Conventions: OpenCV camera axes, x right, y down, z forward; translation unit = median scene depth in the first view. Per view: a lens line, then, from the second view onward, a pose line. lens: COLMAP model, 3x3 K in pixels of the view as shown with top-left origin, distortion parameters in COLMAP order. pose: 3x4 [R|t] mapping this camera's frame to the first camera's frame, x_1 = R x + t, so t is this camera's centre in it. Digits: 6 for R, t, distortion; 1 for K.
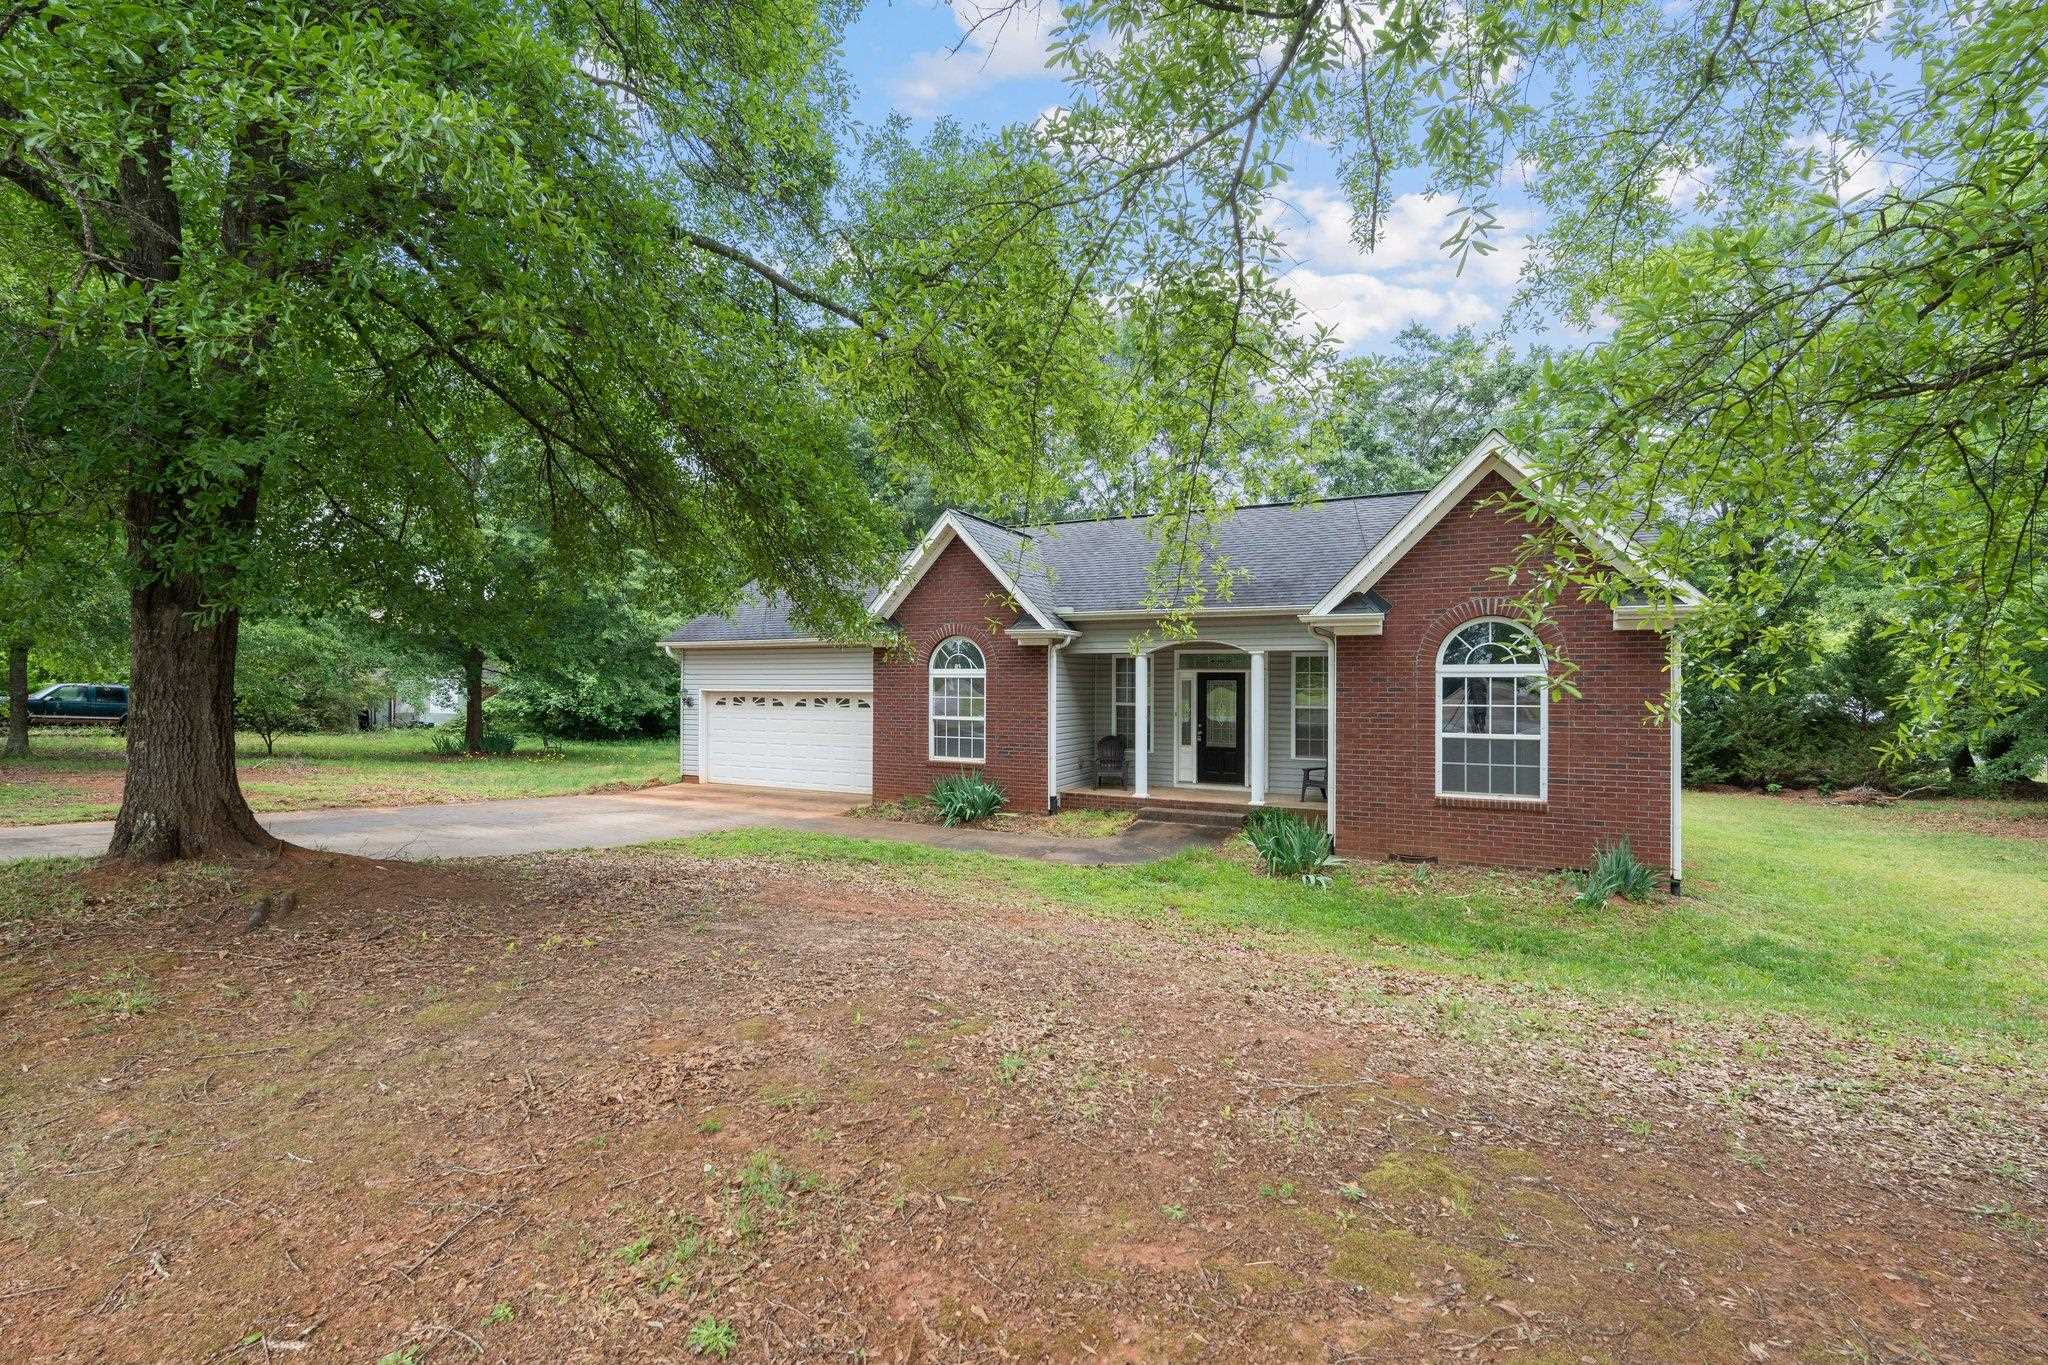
lens RADIAL K [[888.9, 0, 1018.1], [0, 888.9, 680.9], [0, 0, 1]] dist [-0.002230, 0.000171]
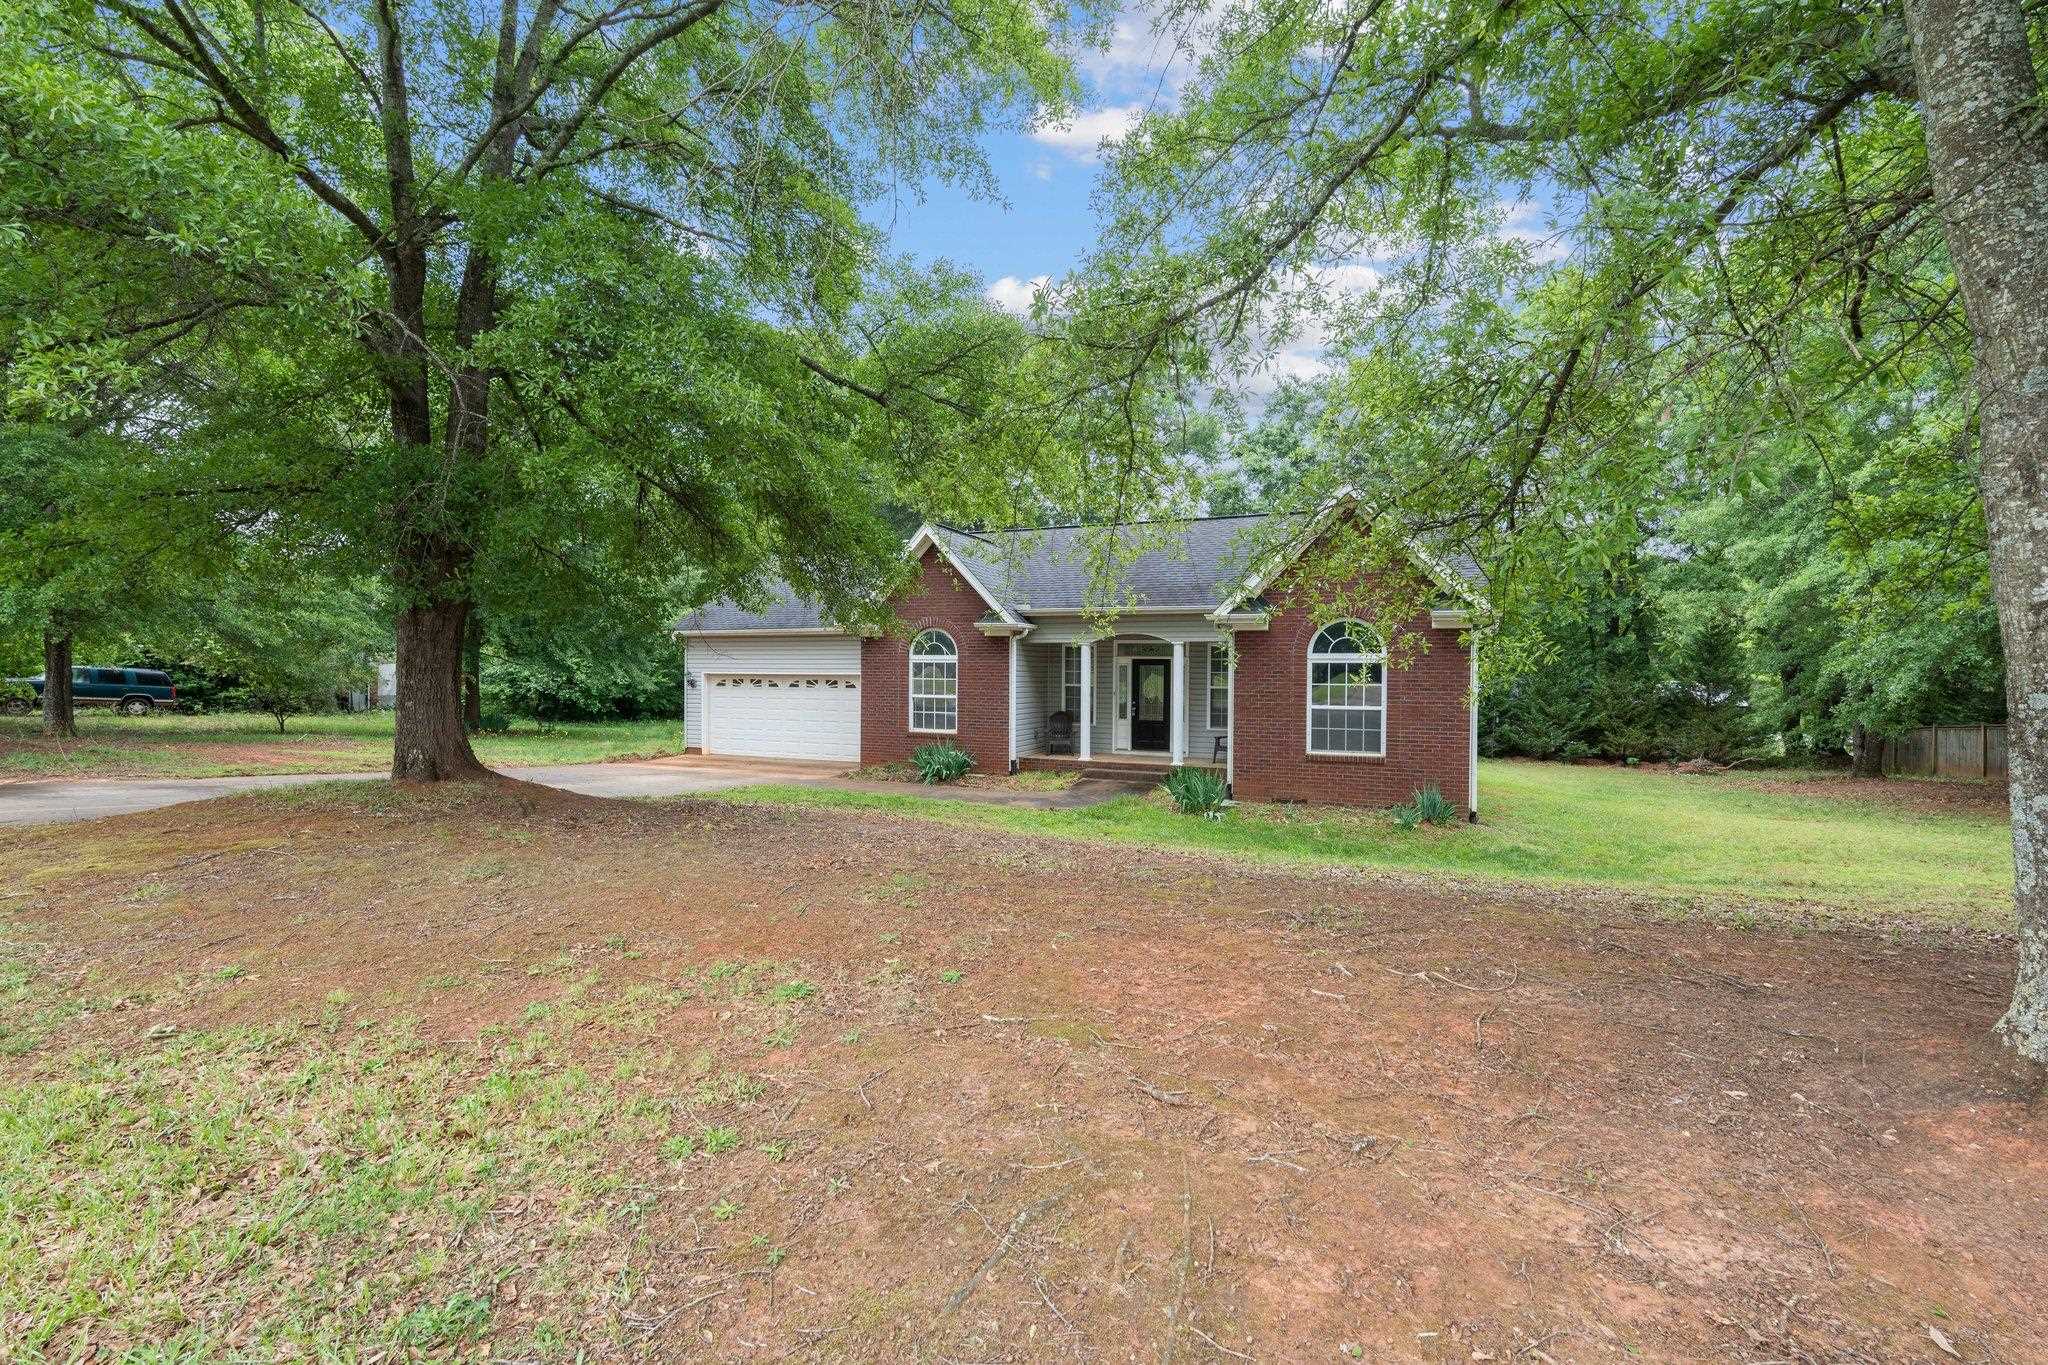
lens RADIAL K [[888.9, 0, 1022.7], [0, 888.9, 683.5], [0, 0, 1]] dist [-0.002230, 0.000171]
pose [[0.998189, 0.001930, 0.060125, -0.020366], [-0.002996, 0.999840, 0.017634, 0.003064], [-0.060081, -0.017783, 0.998035, -0.205695]]
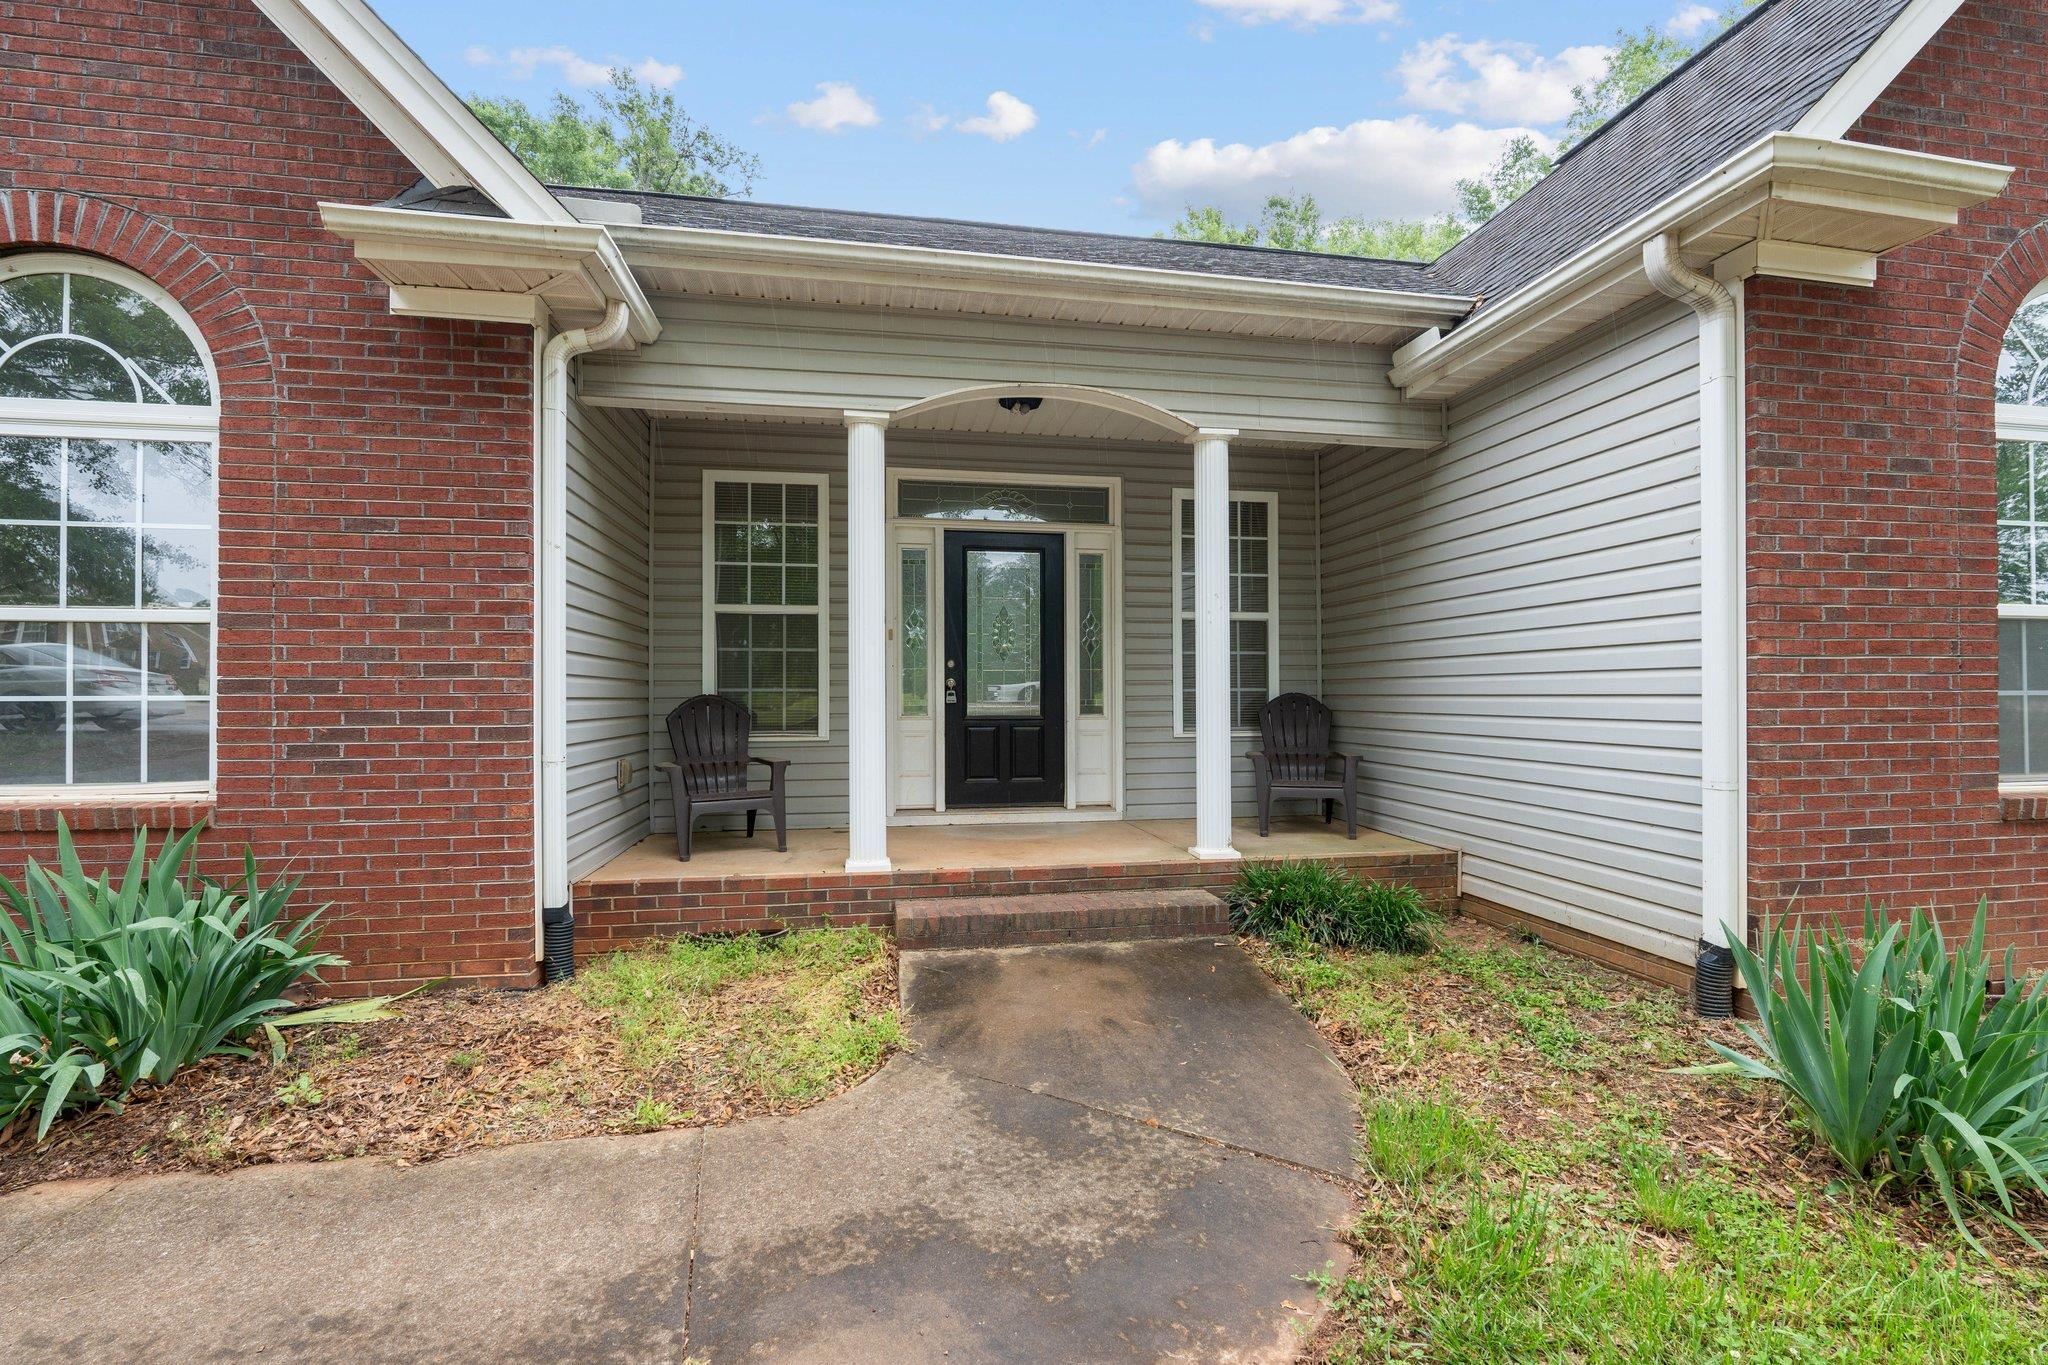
lens RADIAL K [[888.9, 0, 1028.6], [0, 888.9, 689.3], [0, 0, 1]] dist [-0.002230, 0.000171]
pose [[0.794025, 0.000213, 0.607885, -0.008552], [0.003860, 0.999978, -0.005392, 0.064749], [-0.607873, 0.006628, 0.794007, 0.677835]]
